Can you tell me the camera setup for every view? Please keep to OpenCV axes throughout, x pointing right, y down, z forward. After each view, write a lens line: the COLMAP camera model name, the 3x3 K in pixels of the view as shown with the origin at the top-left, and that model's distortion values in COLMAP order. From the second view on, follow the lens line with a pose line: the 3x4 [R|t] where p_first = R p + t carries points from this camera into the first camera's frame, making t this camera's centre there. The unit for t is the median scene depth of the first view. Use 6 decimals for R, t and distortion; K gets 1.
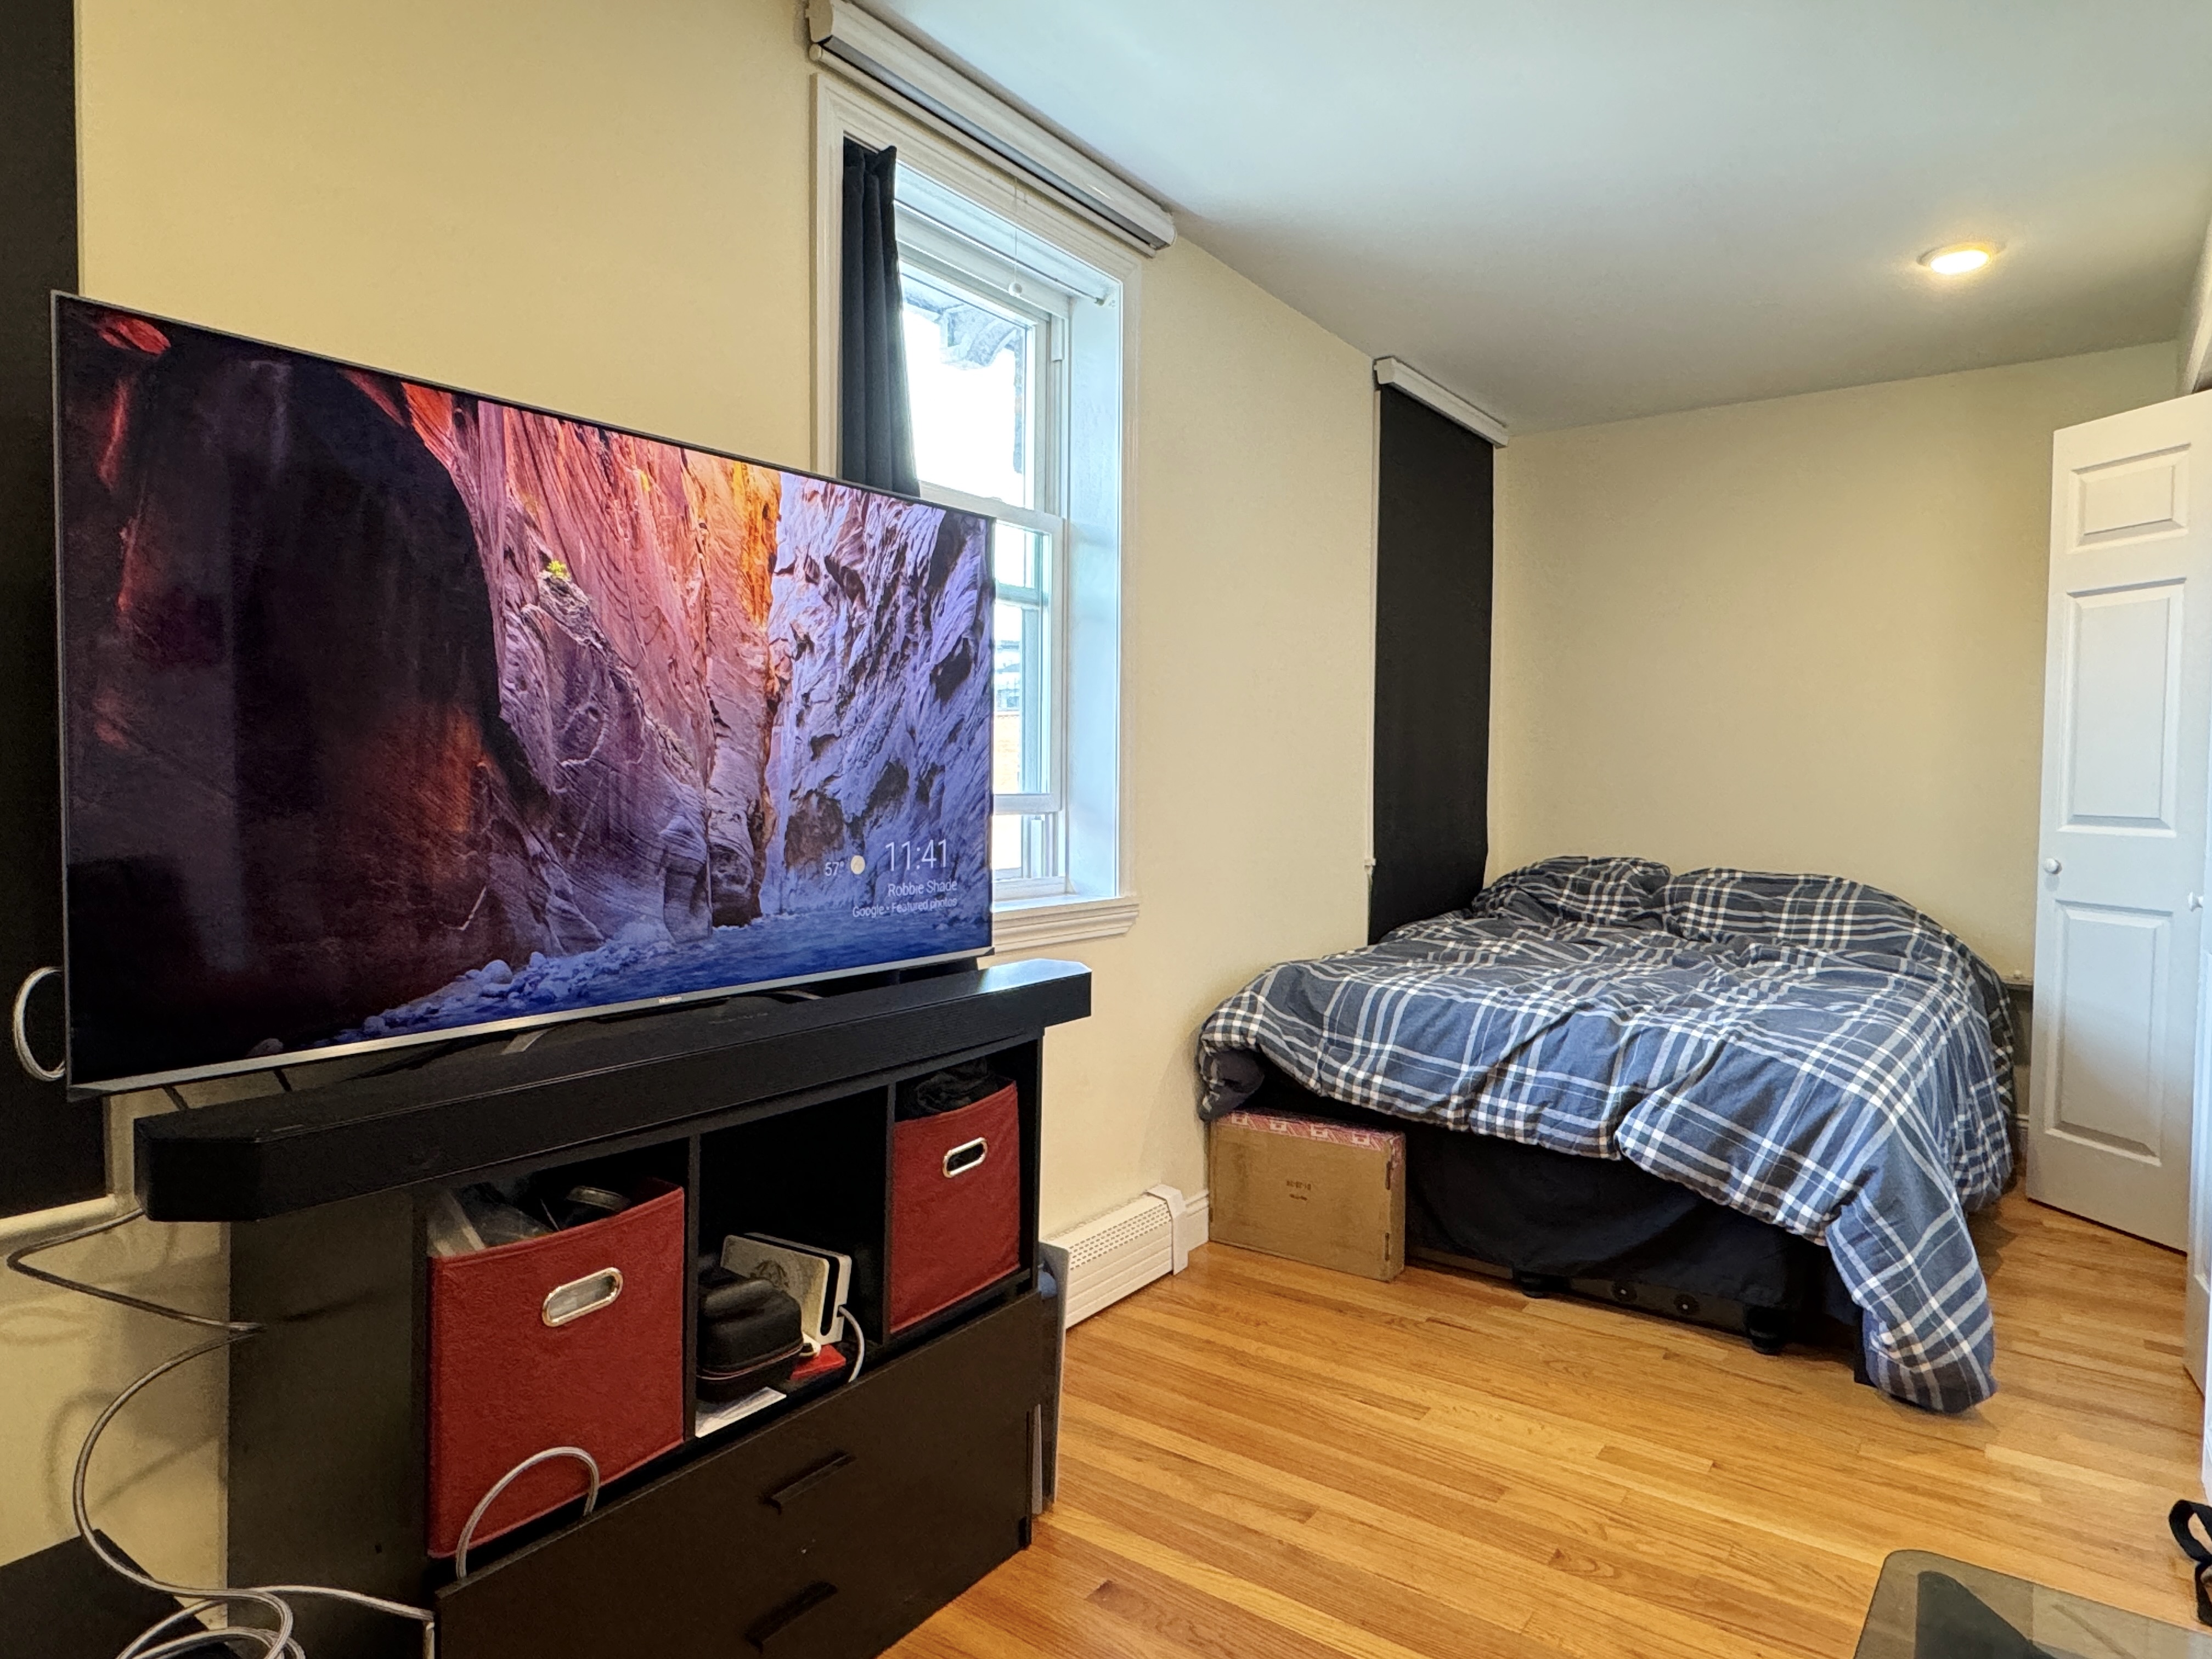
lens RADIAL K [[1317.4, 0, 1099.7], [0, 1317.4, 825.6], [0, 0, 1]] dist [-0.002175, 0.002380]
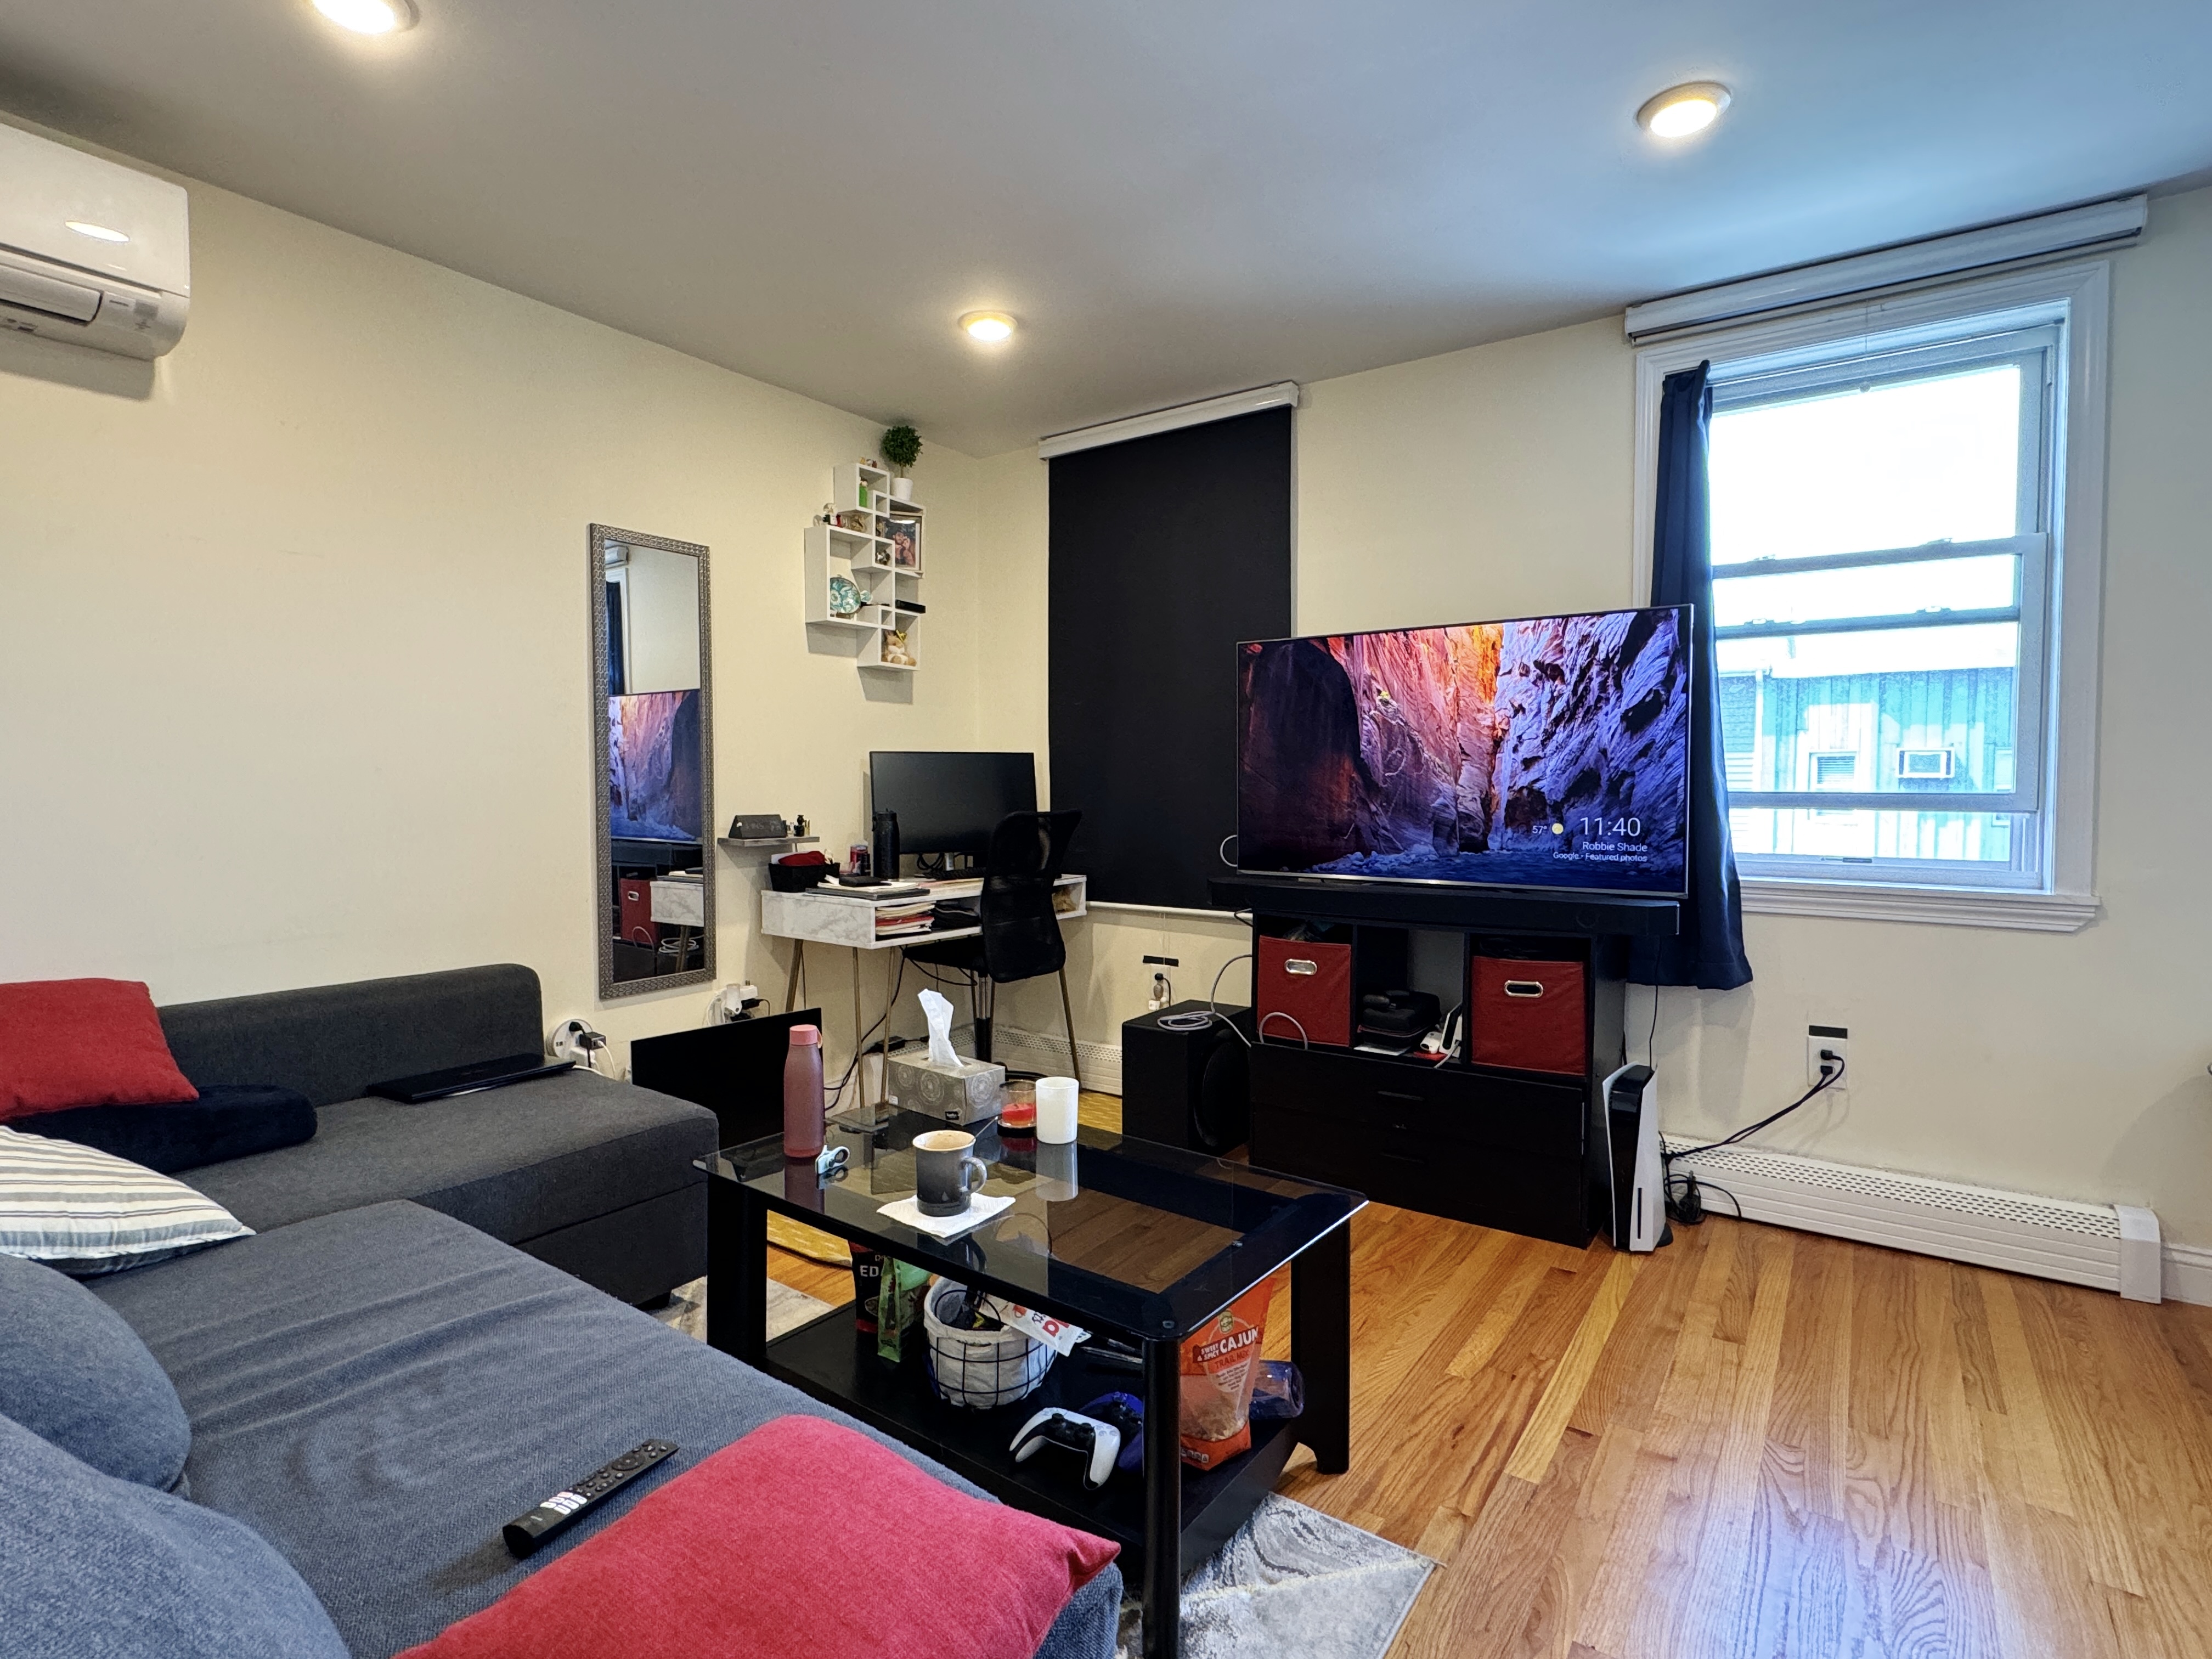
lens RADIAL K [[1077.6, 0, 1101.7], [0, 1077.6, 826.1], [0, 0, 1]] dist [-0.001473, 0.002771]
pose [[0.025772, 0.036809, -0.998990, 1.299578], [-0.036344, 0.998696, 0.035860, -0.003851], [0.999007, 0.035383, 0.027077, 0.358847]]
